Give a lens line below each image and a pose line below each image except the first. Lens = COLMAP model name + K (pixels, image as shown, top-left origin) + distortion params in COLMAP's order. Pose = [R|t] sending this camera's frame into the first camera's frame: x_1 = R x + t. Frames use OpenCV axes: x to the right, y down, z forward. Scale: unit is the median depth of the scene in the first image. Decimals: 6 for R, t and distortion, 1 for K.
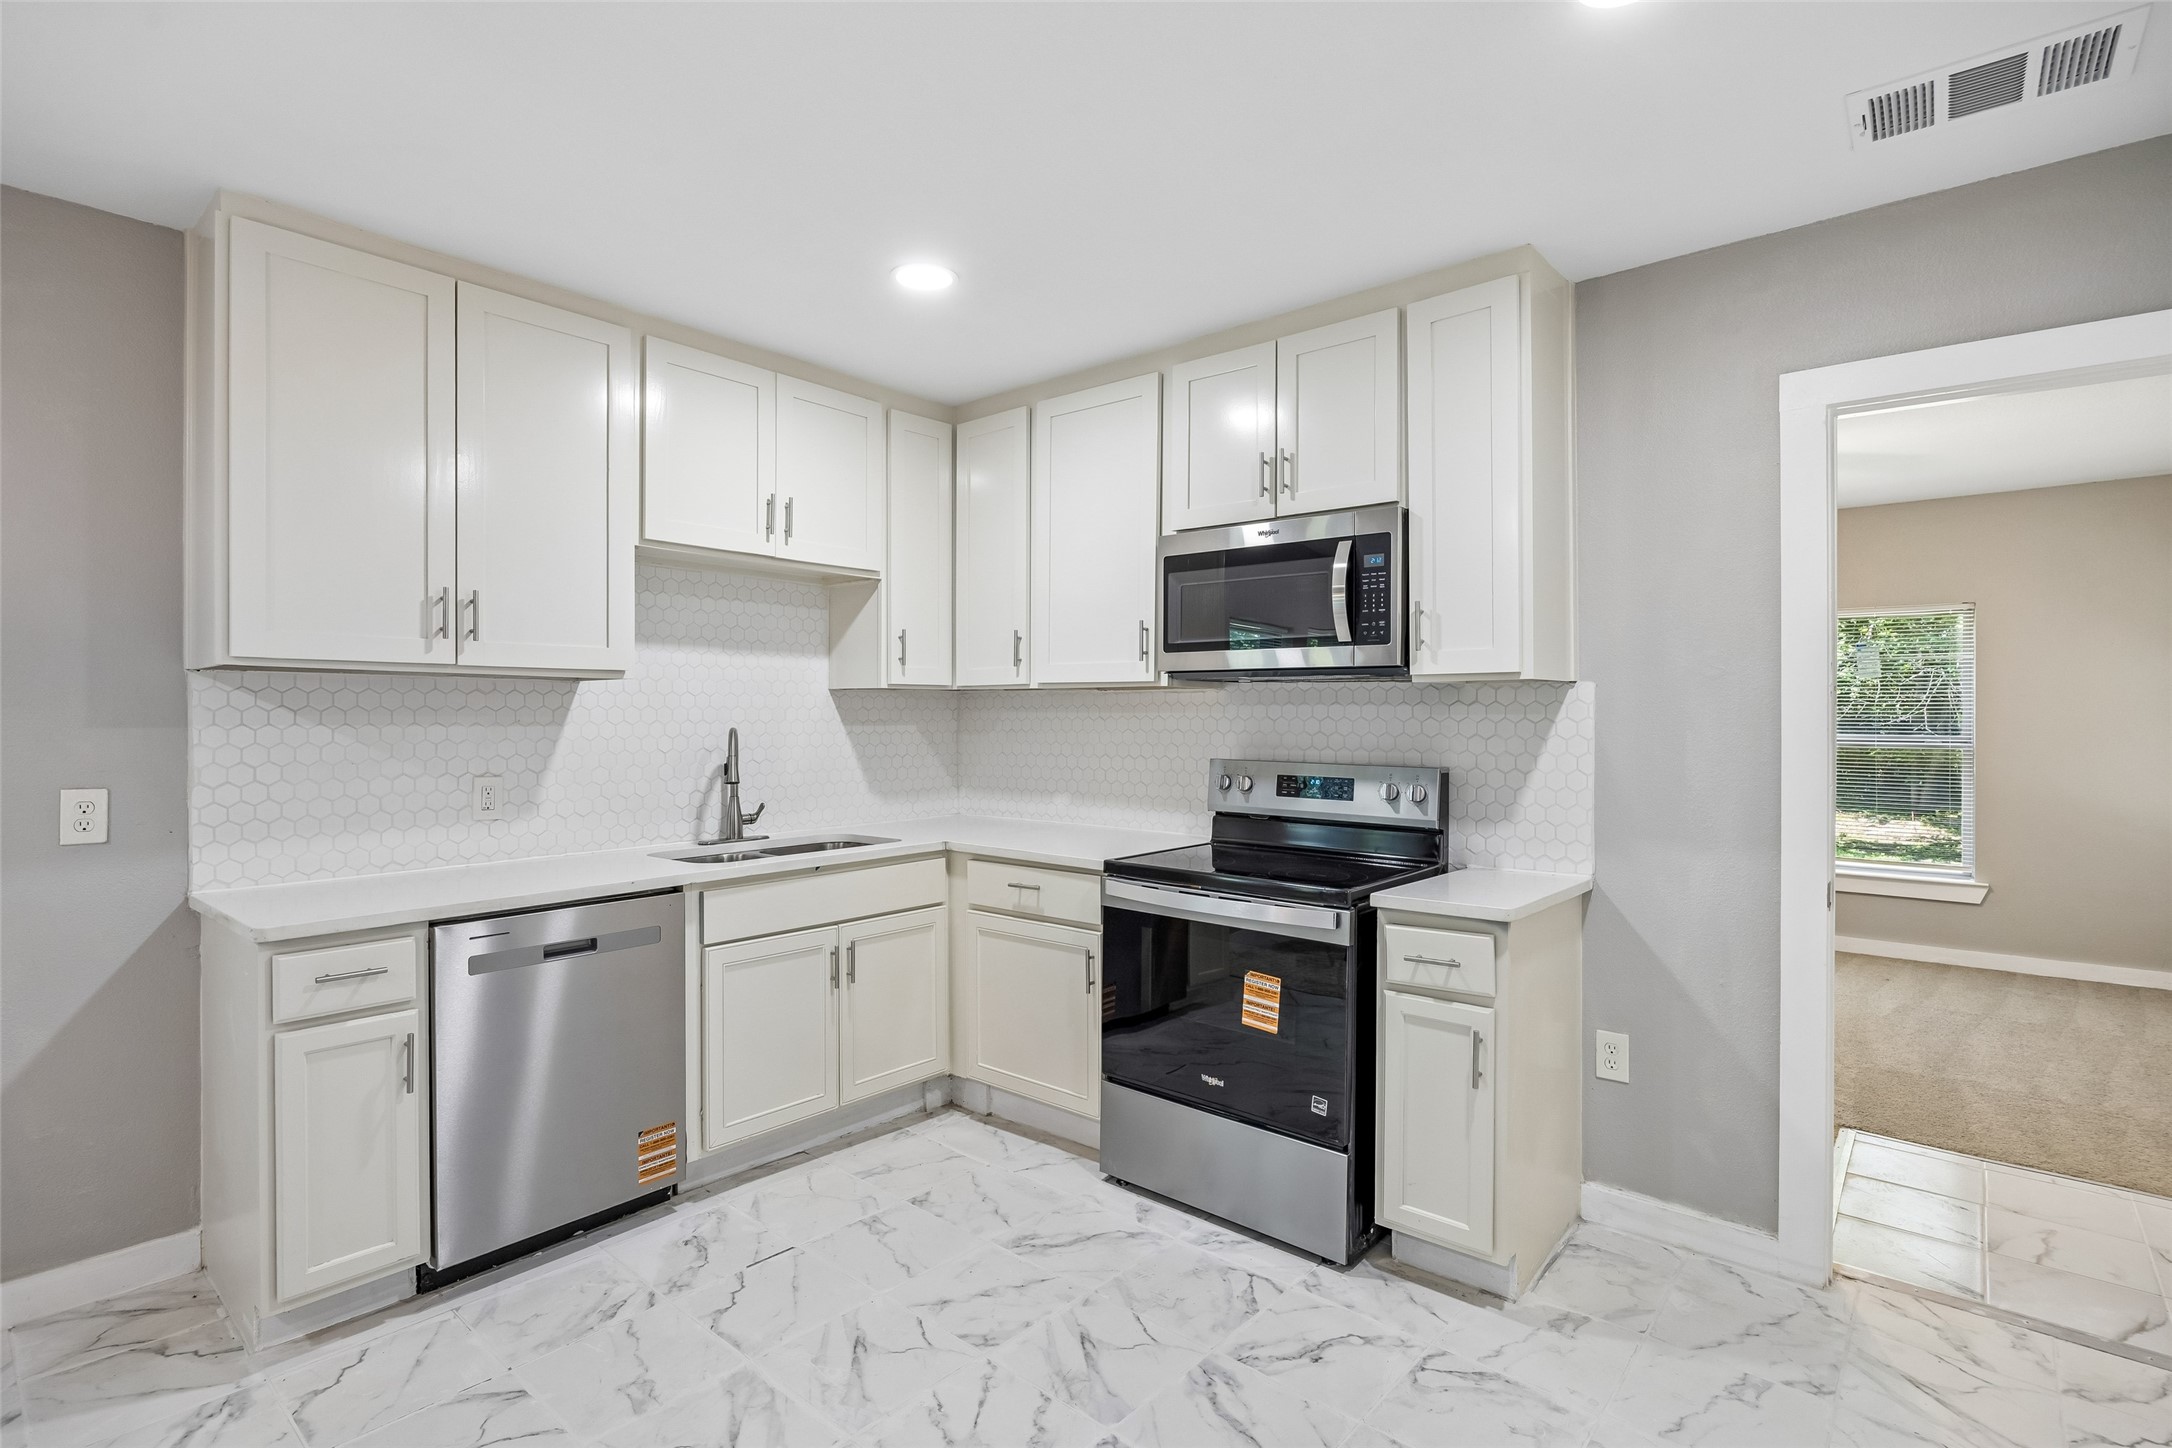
lens RADIAL K [[1035.5, 0, 1074.6], [0, 1035.5, 712.2], [0, 0, 1]] dist [-0.011902, -0.000072]
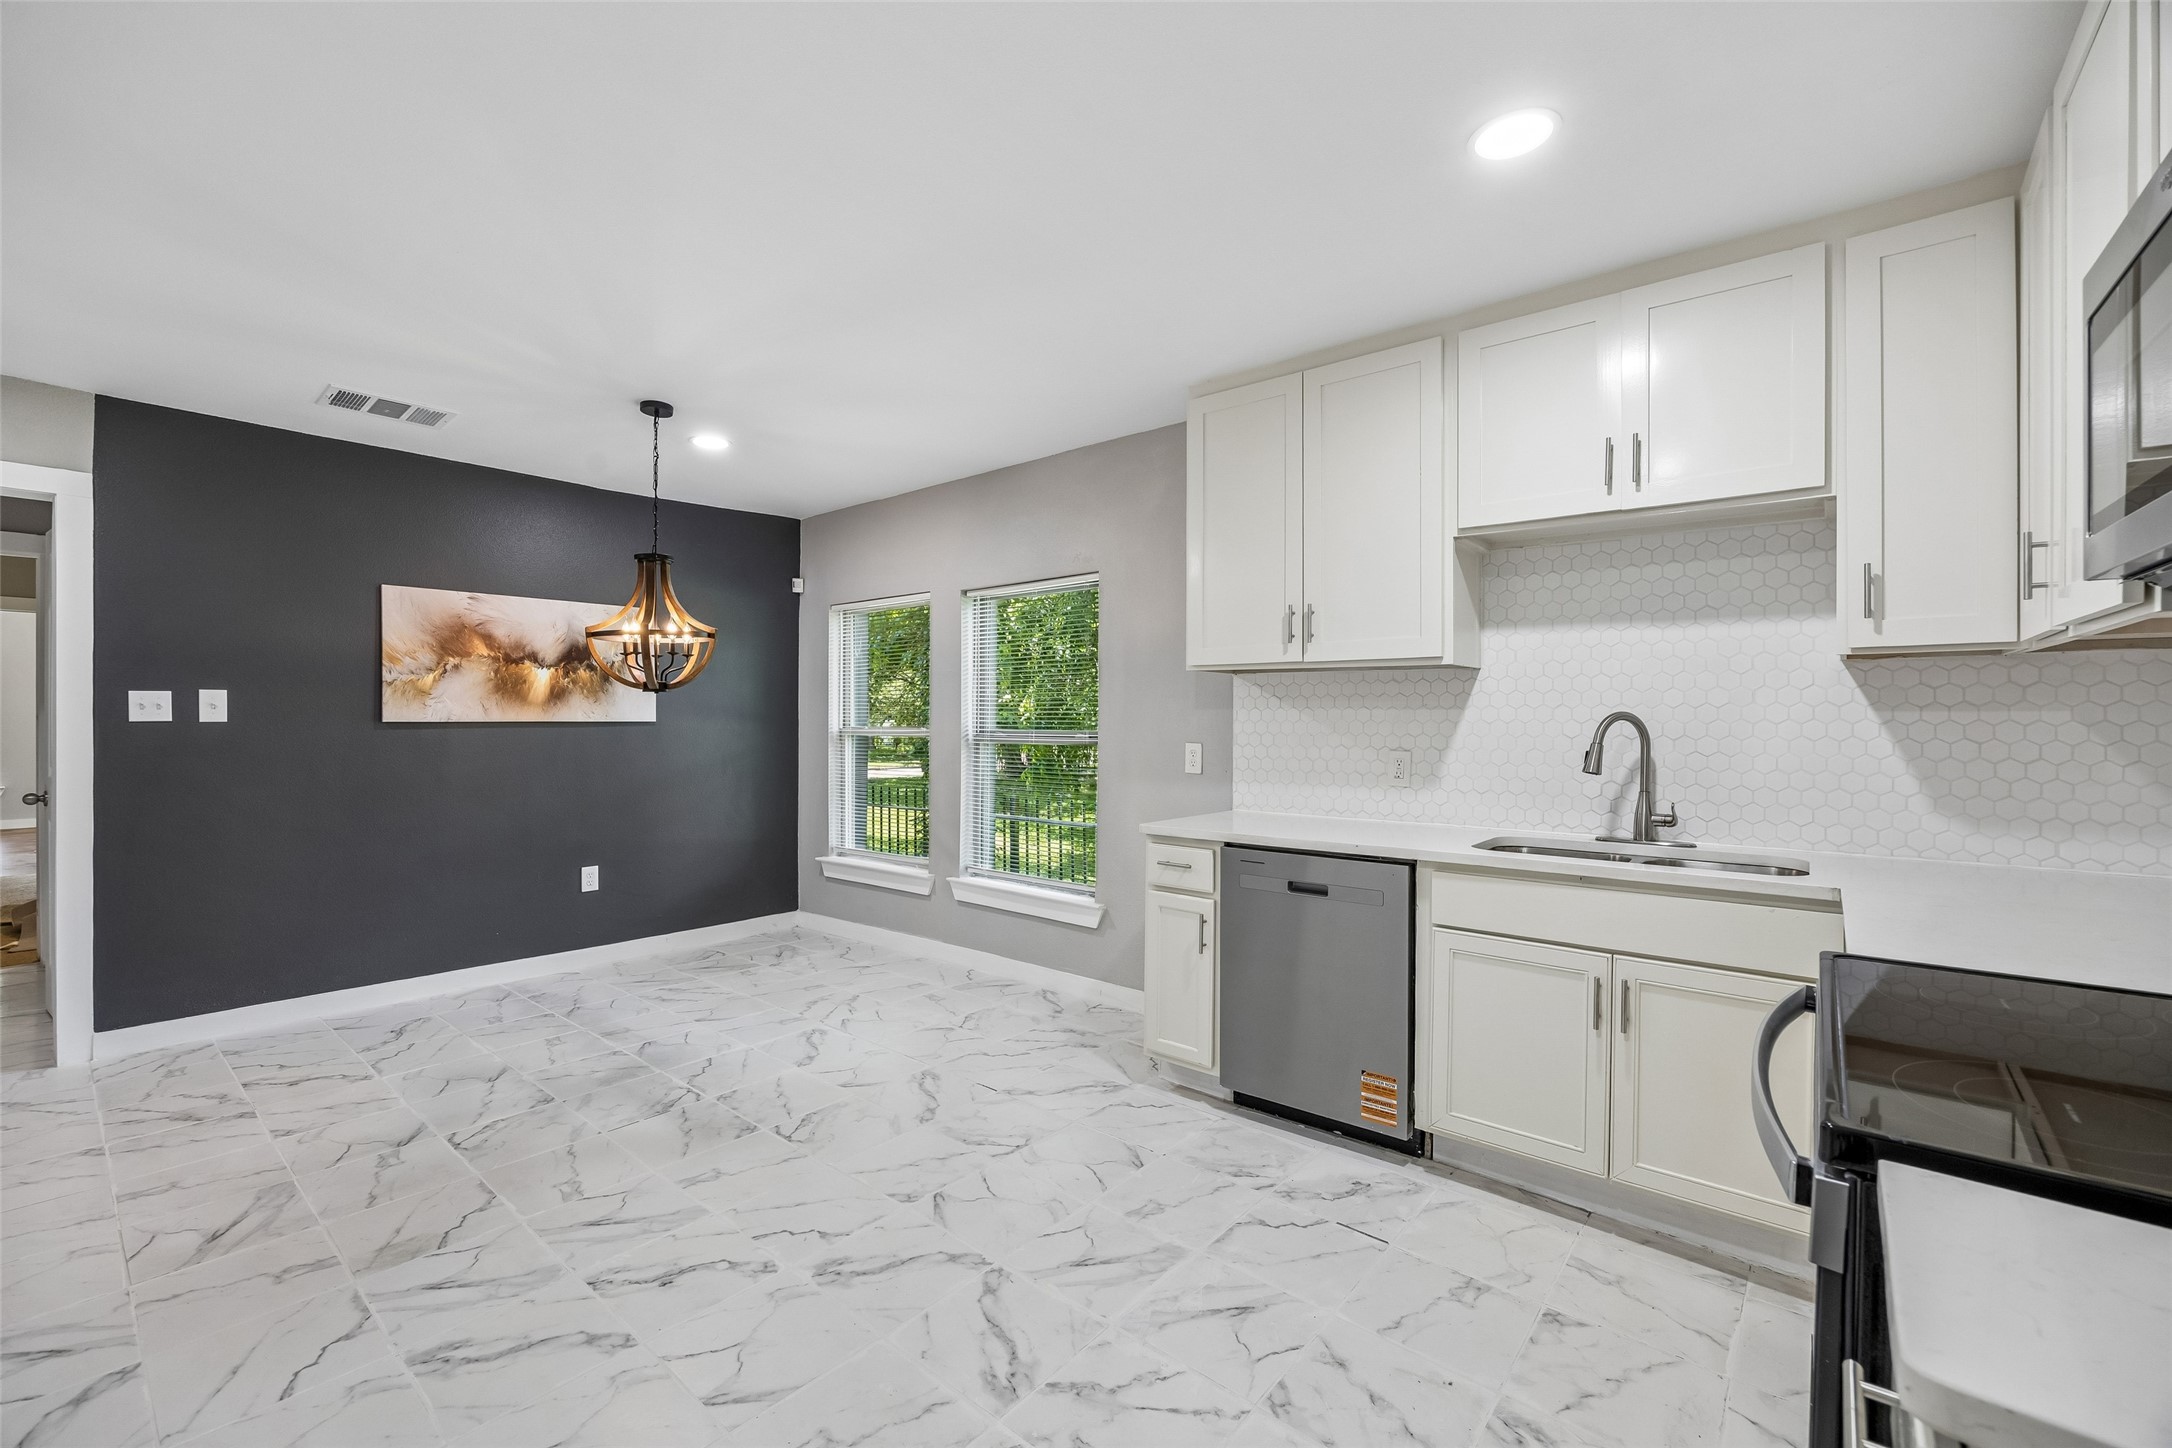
lens RADIAL K [[906.7, 0, 1066.0], [0, 906.7, 712.6], [0, 0, 1]] dist [-0.008293, -0.001163]
pose [[0.004393, -0.000027, -0.999990, 0.524232], [0.004162, 0.999991, -0.000009, 0.016513], [0.999982, -0.004161, 0.004393, 0.632305]]
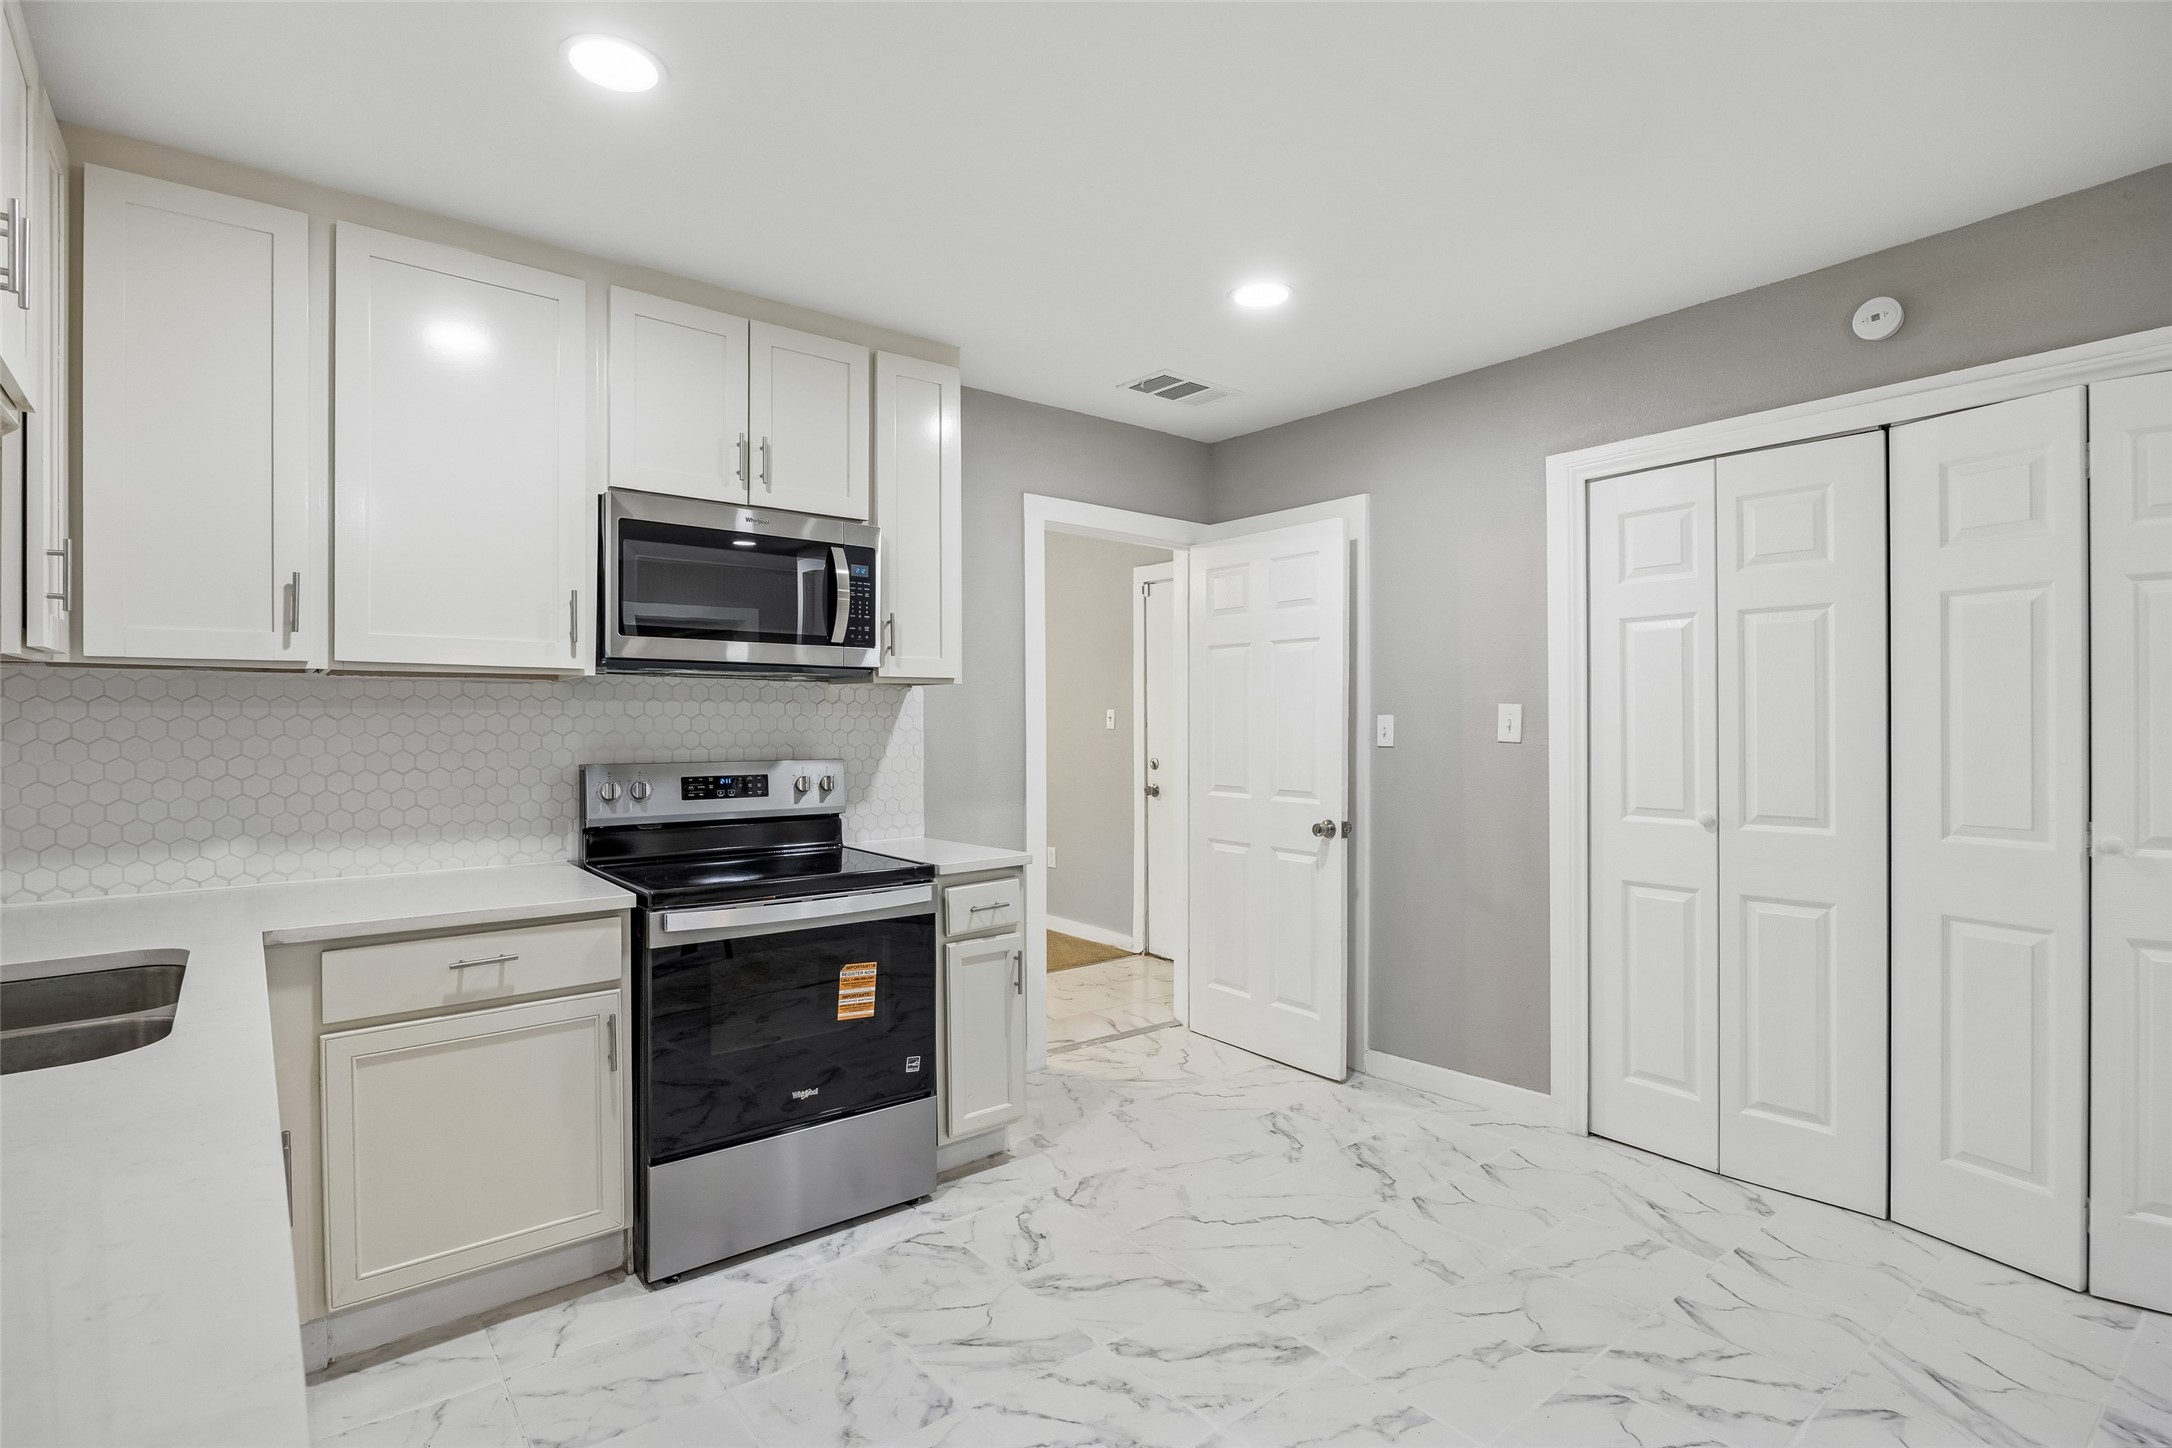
lens RADIAL K [[1035.5, 0, 1076.4], [0, 1035.5, 718.4], [0, 0, 1]] dist [-0.011902, -0.000072]
pose [[0.184189, -0.002433, 0.982888, -0.730169], [-0.000457, 0.999997, 0.002561, 0.006926], [-0.982891, -0.000921, 0.184187, 0.556692]]
